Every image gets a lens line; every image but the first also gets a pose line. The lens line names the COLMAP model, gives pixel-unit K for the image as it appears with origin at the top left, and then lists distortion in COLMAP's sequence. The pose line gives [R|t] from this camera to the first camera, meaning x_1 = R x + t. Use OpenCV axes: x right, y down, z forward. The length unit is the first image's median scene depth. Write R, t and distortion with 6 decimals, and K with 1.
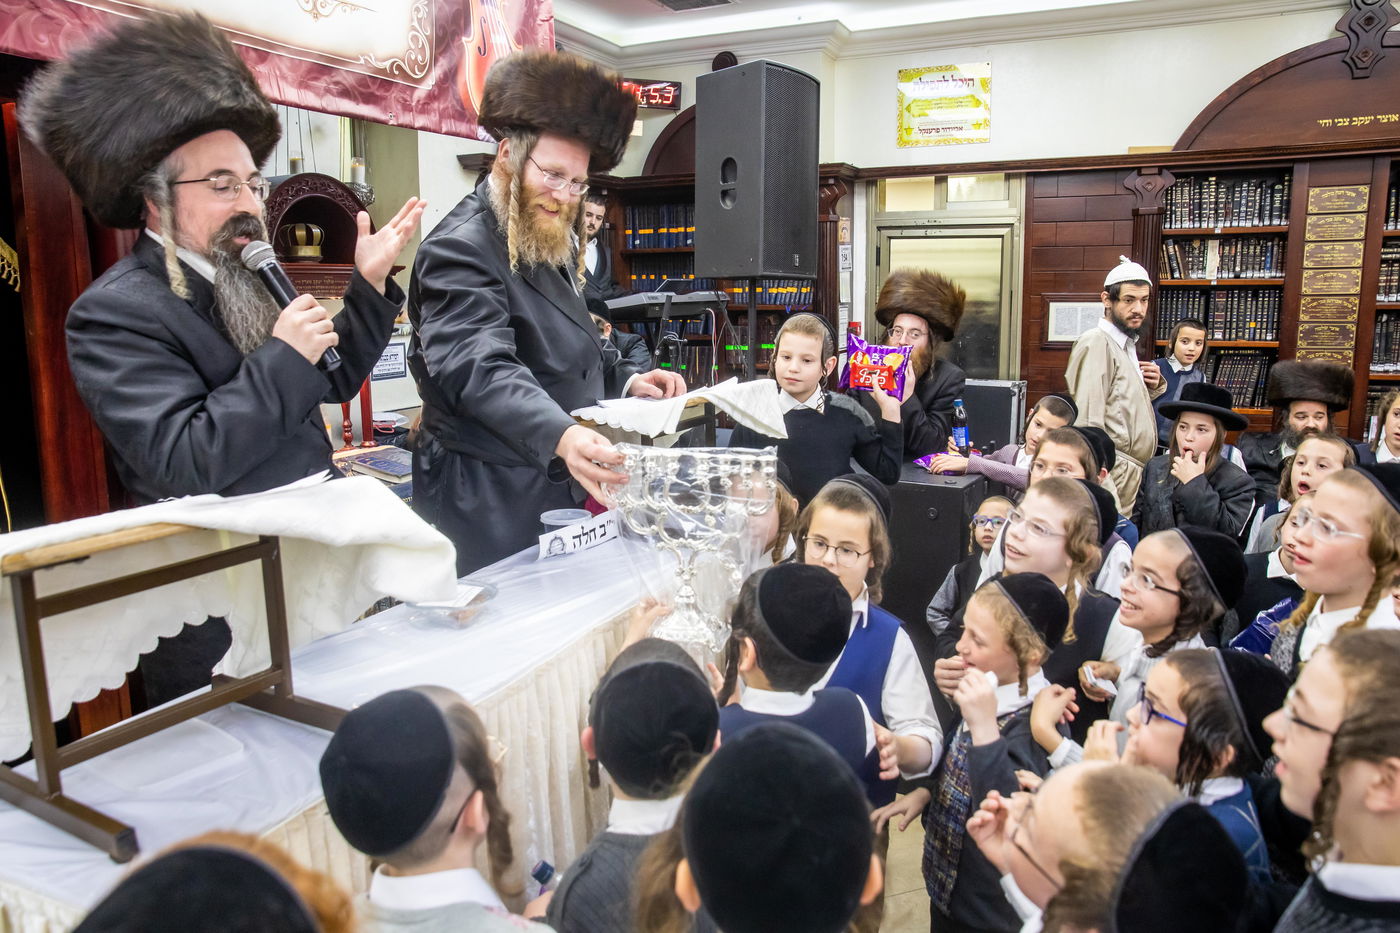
lens RADIAL K [[1029.1, 0, 700.0], [0, 1029.1, 466.5], [0, 0, 1]] dist [-0.066878, 0.058013]
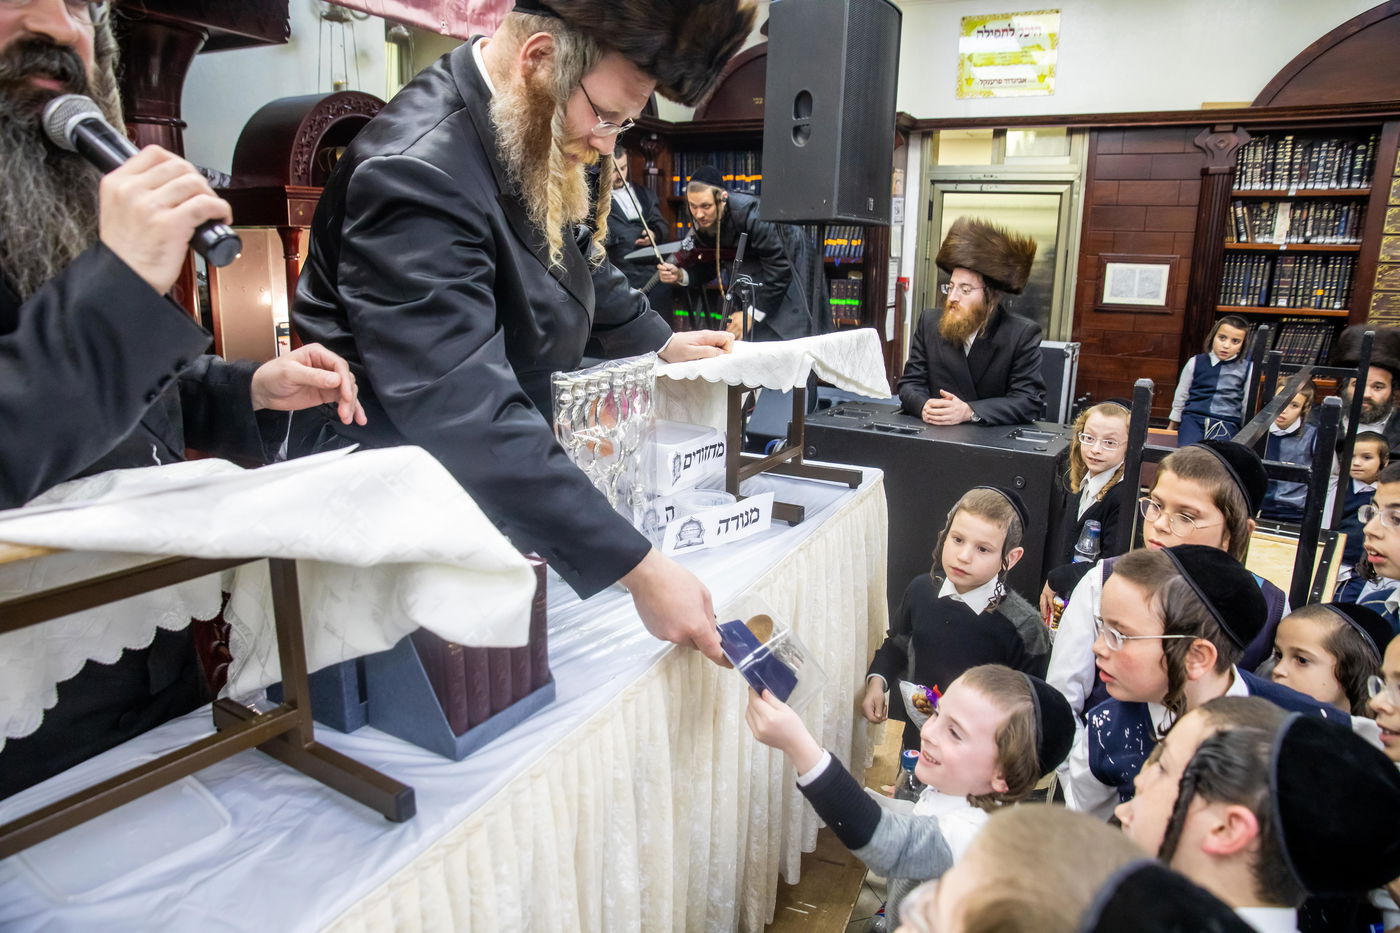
lens RADIAL K [[917.5, 0, 678.5], [0, 917.5, 460.9], [0, 0, 1]] dist [-0.102143, 0.075393]
pose [[0.999161, 0.031747, -0.025876, -0.041102], [-0.030251, 0.997956, 0.056295, -0.008059], [0.027610, -0.055465, 0.998079, 0.126750]]
